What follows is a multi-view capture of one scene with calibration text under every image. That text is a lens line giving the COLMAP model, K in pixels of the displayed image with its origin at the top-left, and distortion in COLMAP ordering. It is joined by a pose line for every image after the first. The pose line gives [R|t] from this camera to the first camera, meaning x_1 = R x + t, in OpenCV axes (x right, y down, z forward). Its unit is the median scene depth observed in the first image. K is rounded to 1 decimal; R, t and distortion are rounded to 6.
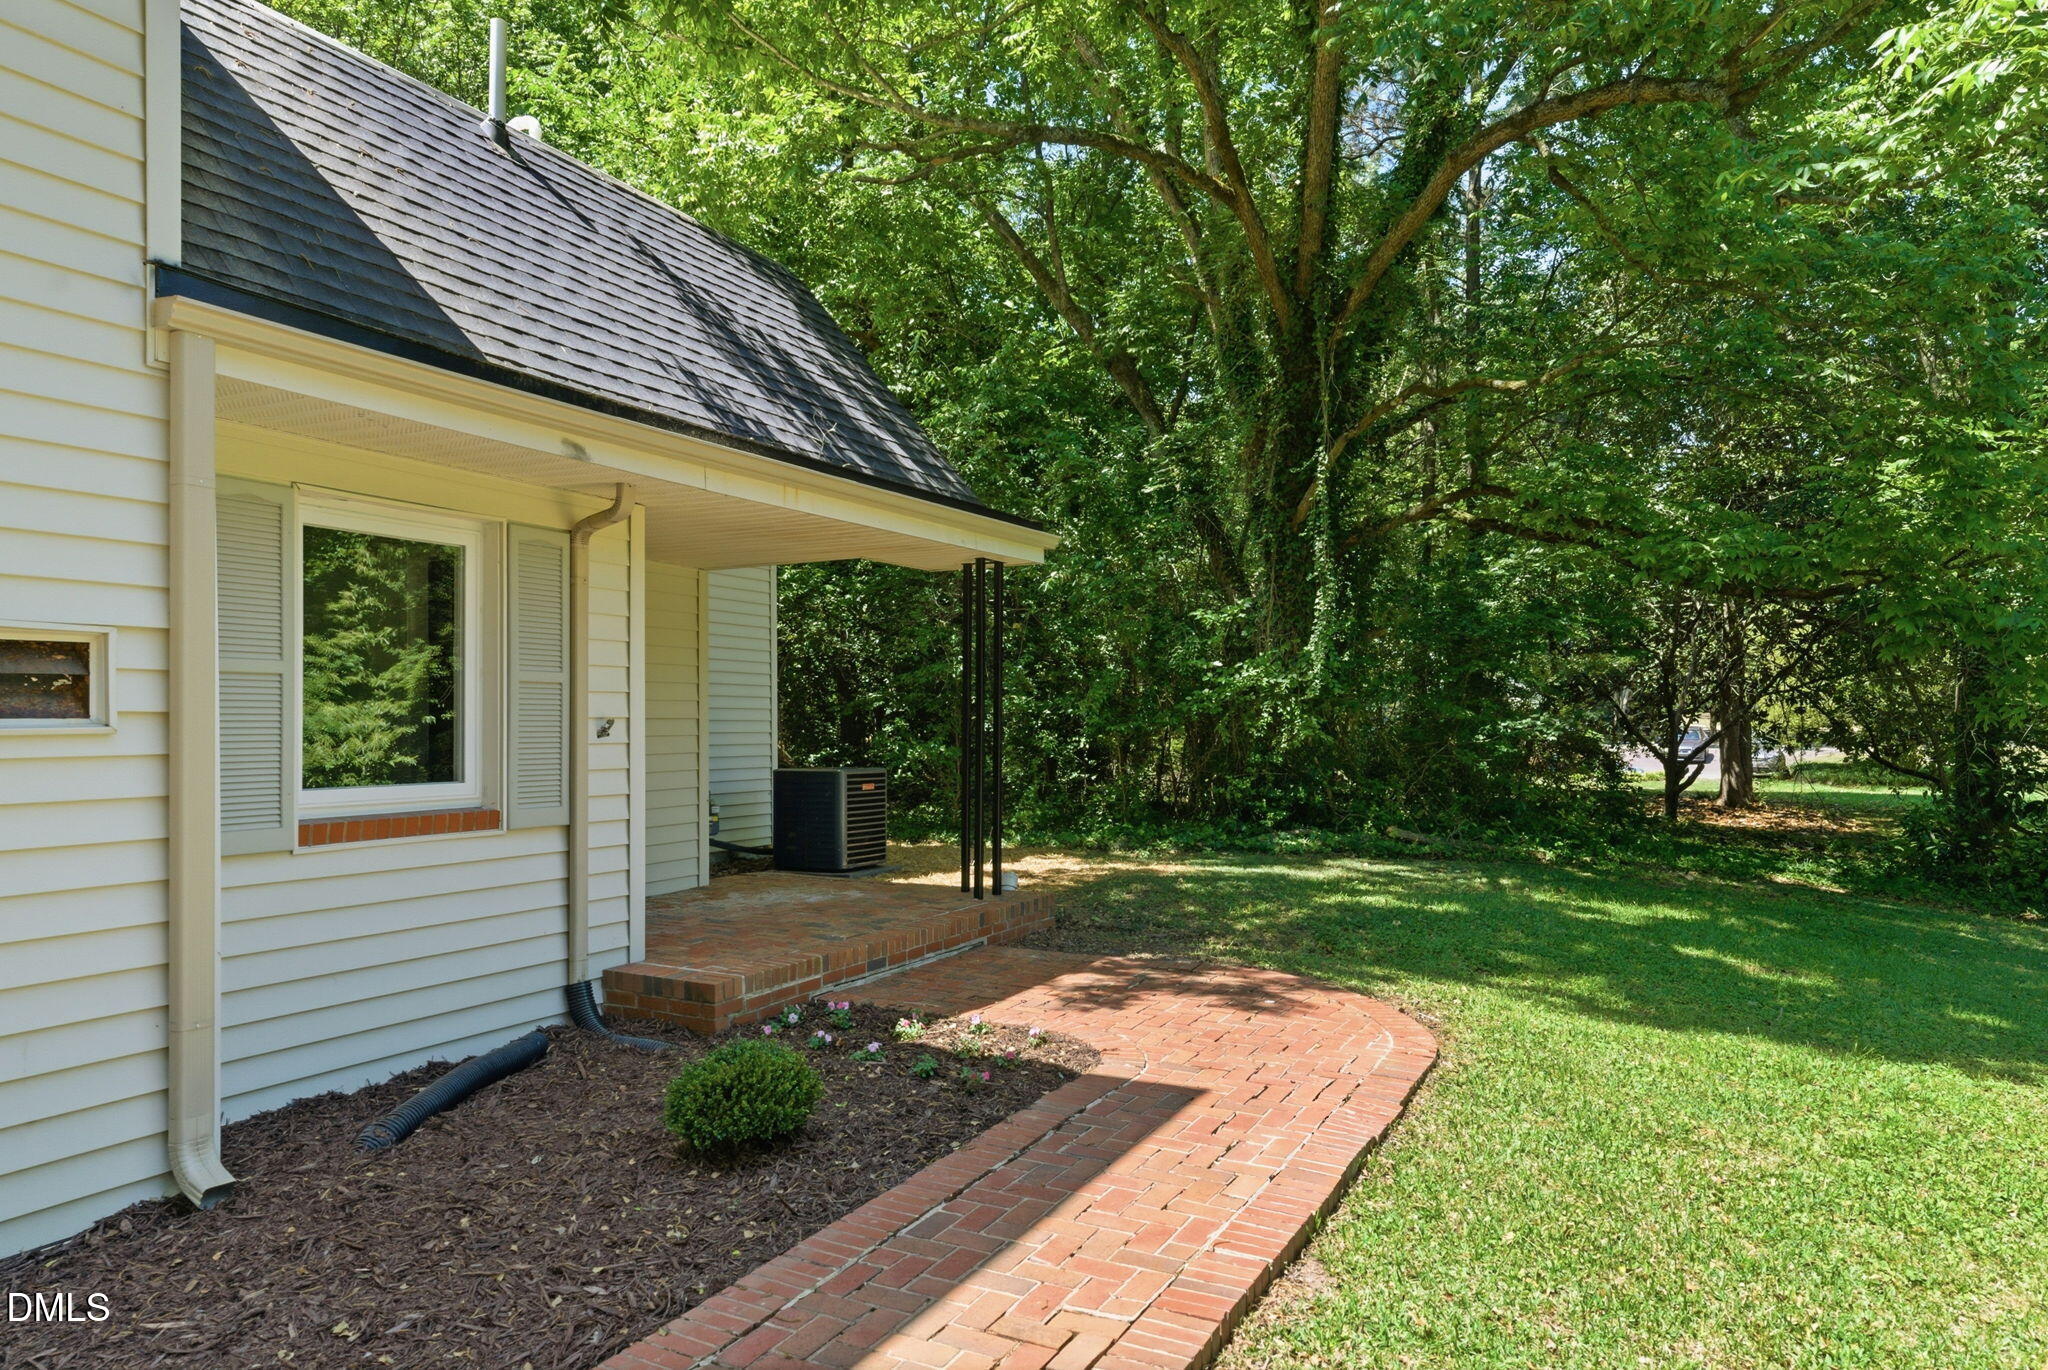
lens RADIAL K [[1173.0, 0, 1028.7], [0, 1173.0, 731.6], [0, 0, 1]] dist [-0.000751, 0.000103]
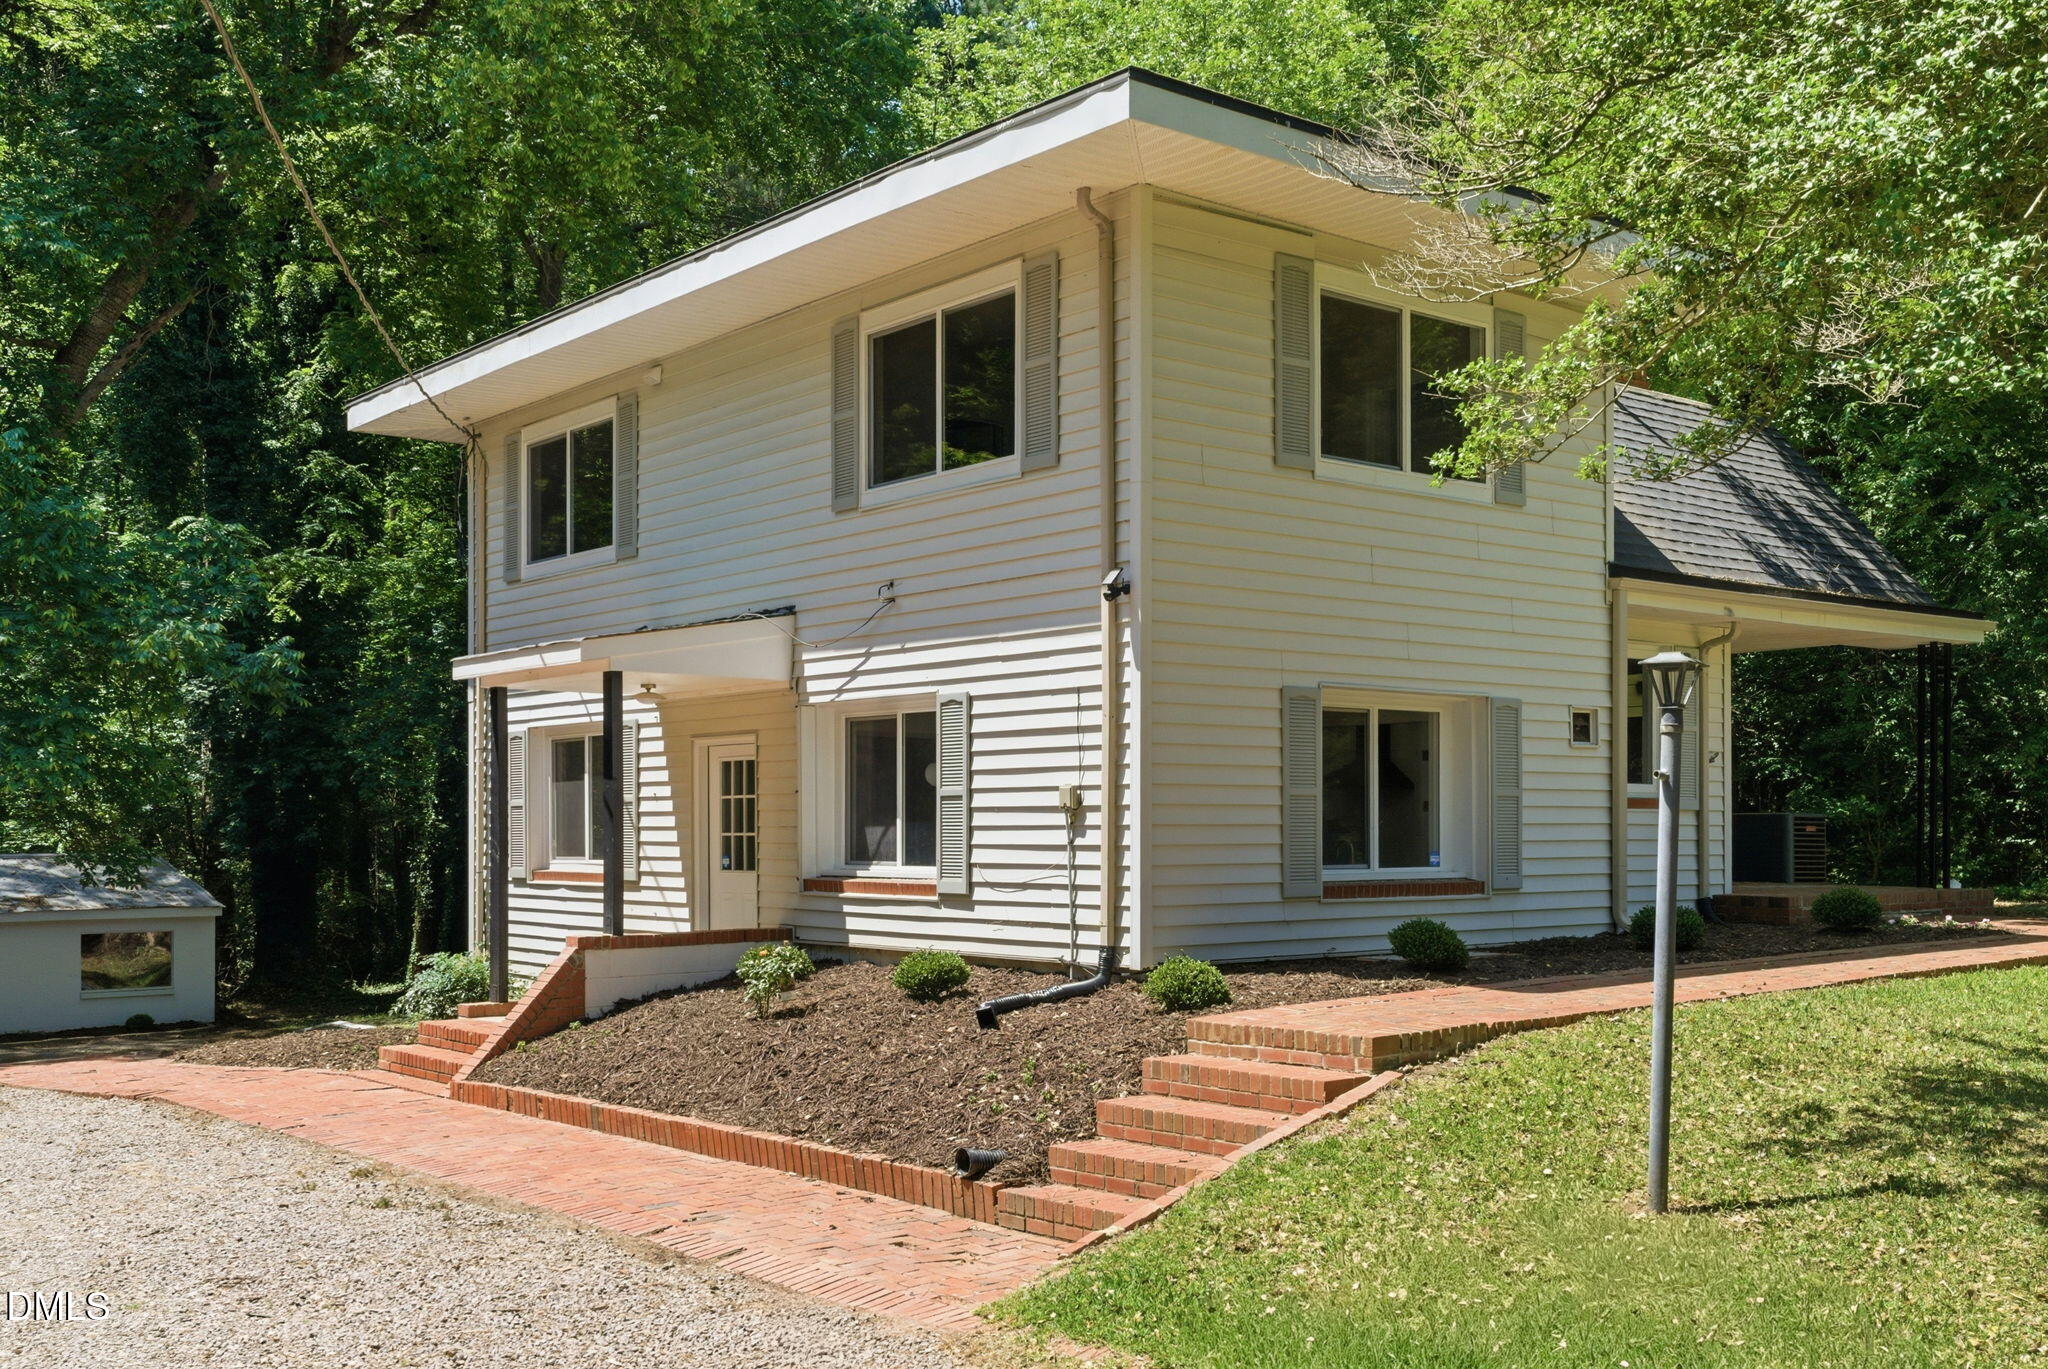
lens RADIAL K [[2172.1, 0, 1019.7], [0, 2172.1, 825.6], [0, 0, 1]] dist [0.001663, 0.009374]
pose [[0.924798, -0.002834, -0.380448, -0.072433], [-0.003347, 0.999873, -0.015585, 0.129754], [0.380444, 0.015686, 0.924671, -2.028118]]
